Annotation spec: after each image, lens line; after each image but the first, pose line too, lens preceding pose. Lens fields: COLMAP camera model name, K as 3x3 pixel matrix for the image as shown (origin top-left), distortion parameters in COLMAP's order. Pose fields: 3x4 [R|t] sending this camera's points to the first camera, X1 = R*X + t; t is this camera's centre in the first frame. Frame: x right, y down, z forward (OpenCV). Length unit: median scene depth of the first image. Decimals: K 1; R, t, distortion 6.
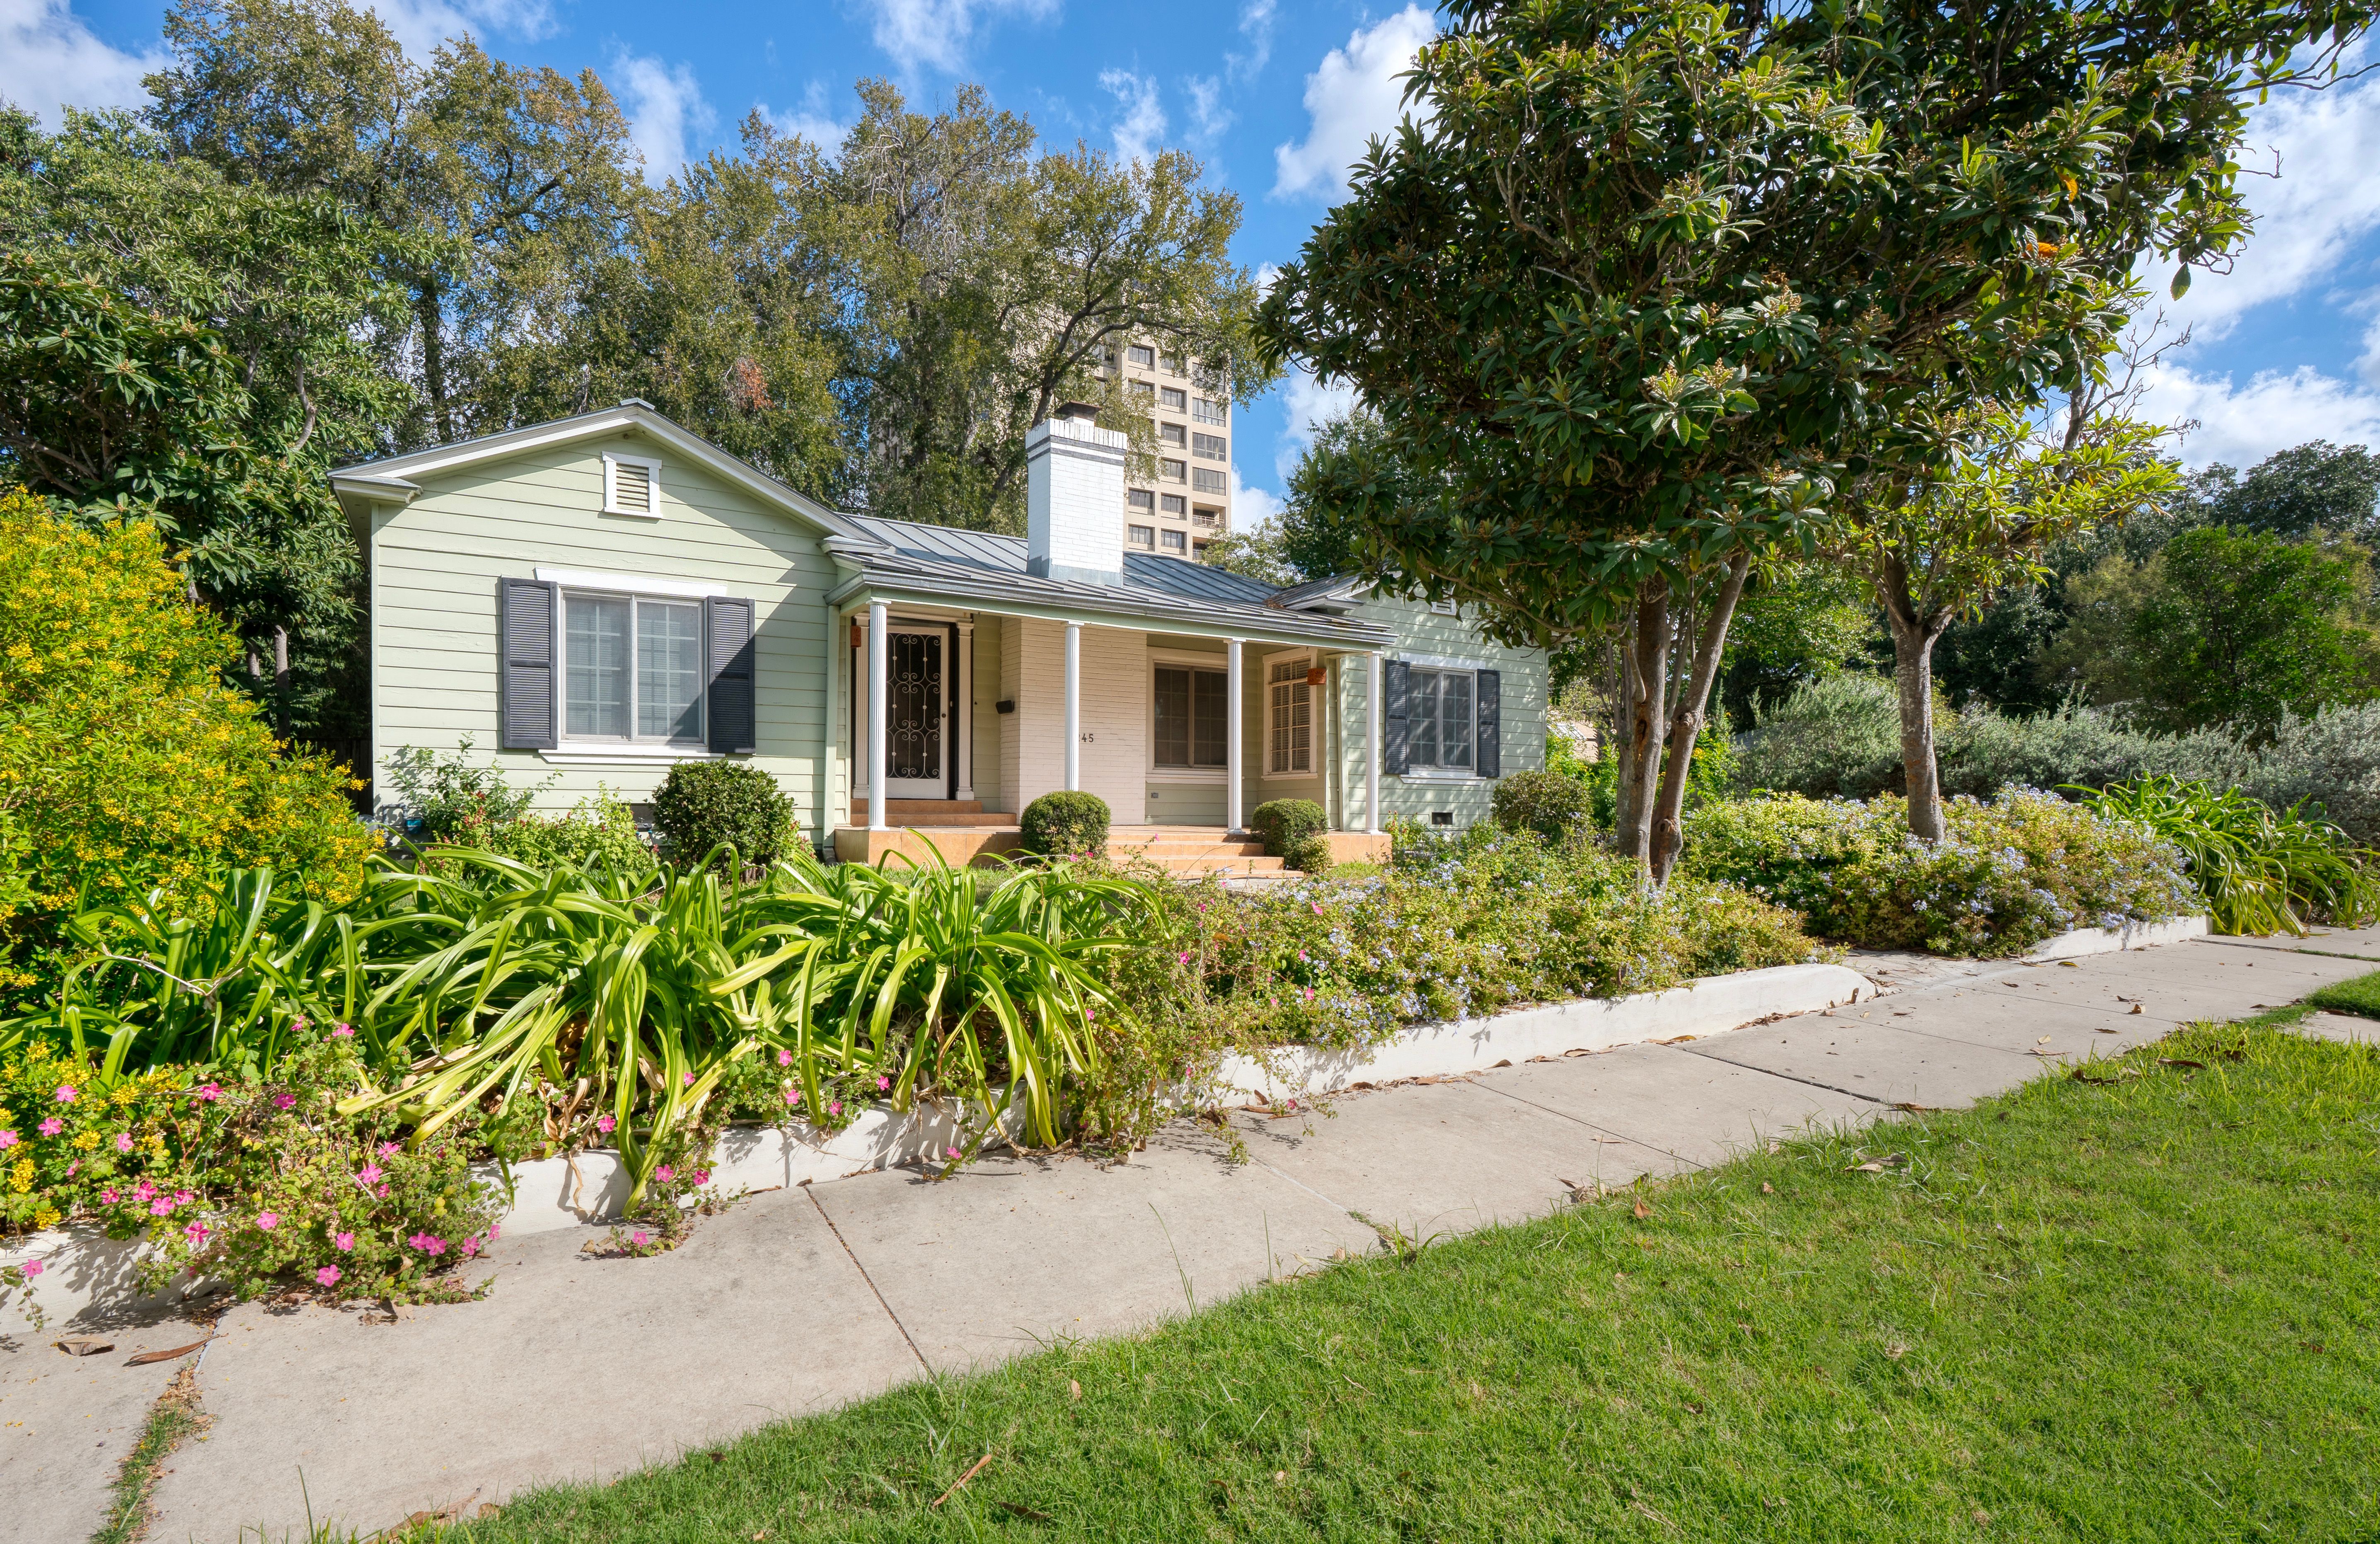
lens RADIAL K [[1144.4, 0, 1152.8], [0, 1144.4, 827.2], [0, 0, 1]] dist [-0.010042, 0.005355]
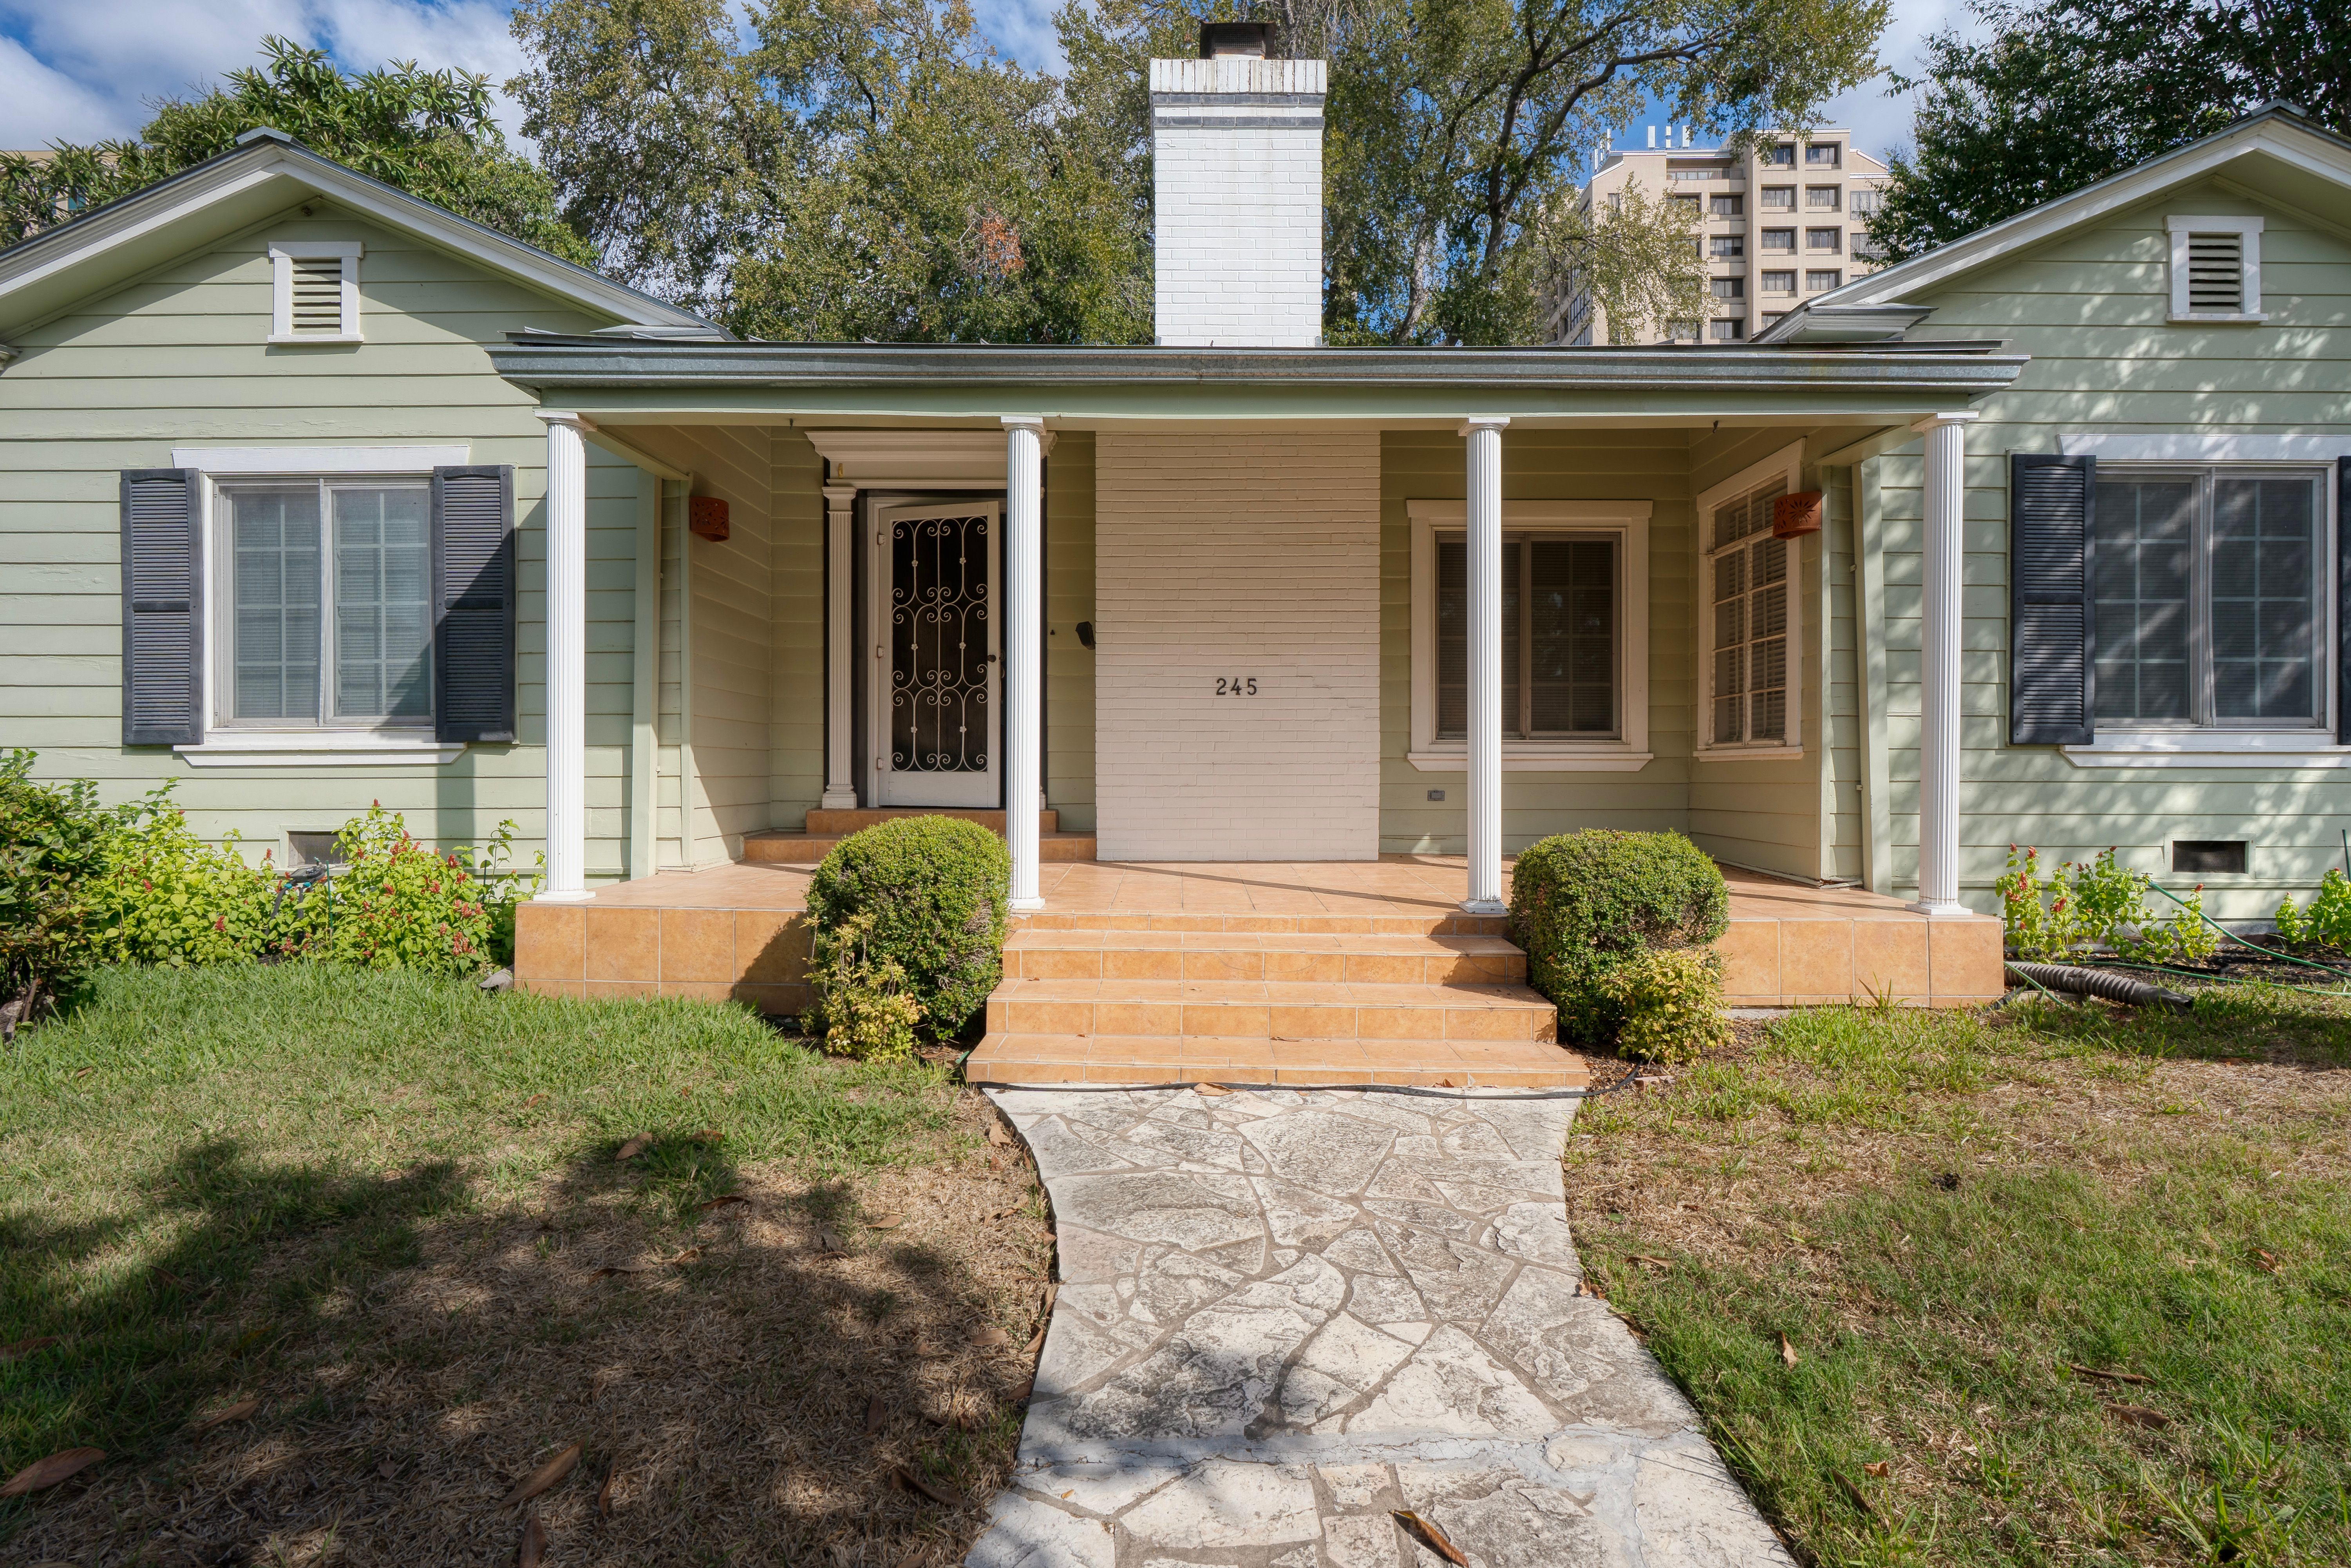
lens RADIAL K [[1074.6, 0, 1184.9], [0, 1074.6, 779.0], [0, 0, 1]] dist [-0.010409, 0.002523]
pose [[0.855171, -0.000697, -0.518345, 0.179952], [-0.001499, 0.999992, -0.003817, -0.039548], [0.518344, 0.004041, 0.855163, 0.644386]]
